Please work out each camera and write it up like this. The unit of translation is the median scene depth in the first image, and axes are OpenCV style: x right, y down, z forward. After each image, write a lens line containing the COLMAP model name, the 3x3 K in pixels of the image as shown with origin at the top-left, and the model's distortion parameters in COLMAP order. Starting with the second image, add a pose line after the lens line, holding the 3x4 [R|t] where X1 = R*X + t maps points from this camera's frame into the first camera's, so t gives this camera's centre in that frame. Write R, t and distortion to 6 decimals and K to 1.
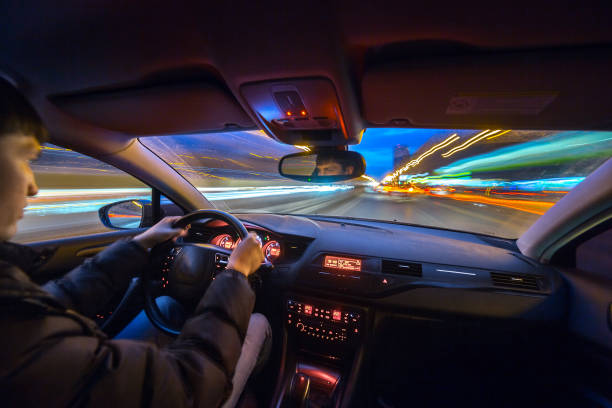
lens RADIAL K [[317.0, 0, 306.0], [0, 317.0, 204.0], [0, 0, 1]] dist [0.142366, -0.050828]
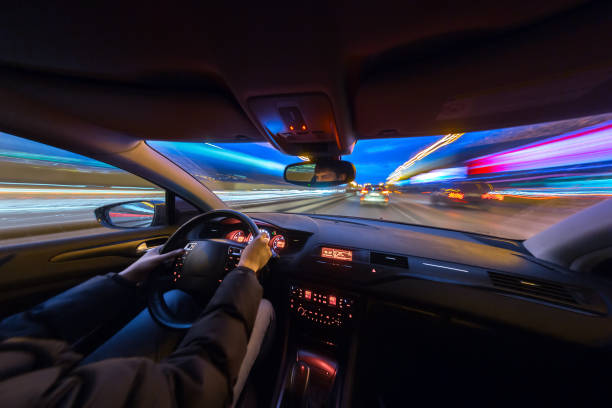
lens RADIAL K [[1161.6, 0, 306.0], [0, 1161.6, 204.0], [0, 0, 1]] dist [-0.015727, 0.008070]
pose [[1.000000, 0.000211, -0.000020, -0.000515], [-0.000211, 0.999979, 0.006543, -0.029862], [0.000022, -0.006543, 0.999979, -3.210053]]
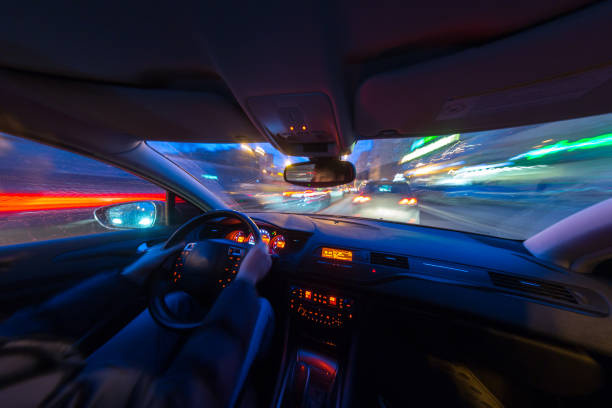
lens RADIAL K [[992.7, 0, 306.0], [0, 992.7, 204.0], [0, 0, 1]] dist [0.330134, 0.014230]
pose [[1.000000, -0.000164, 0.000022, -0.001046], [0.000164, 0.999967, 0.008087, -0.032116], [-0.000023, -0.008087, 0.999967, -2.608679]]
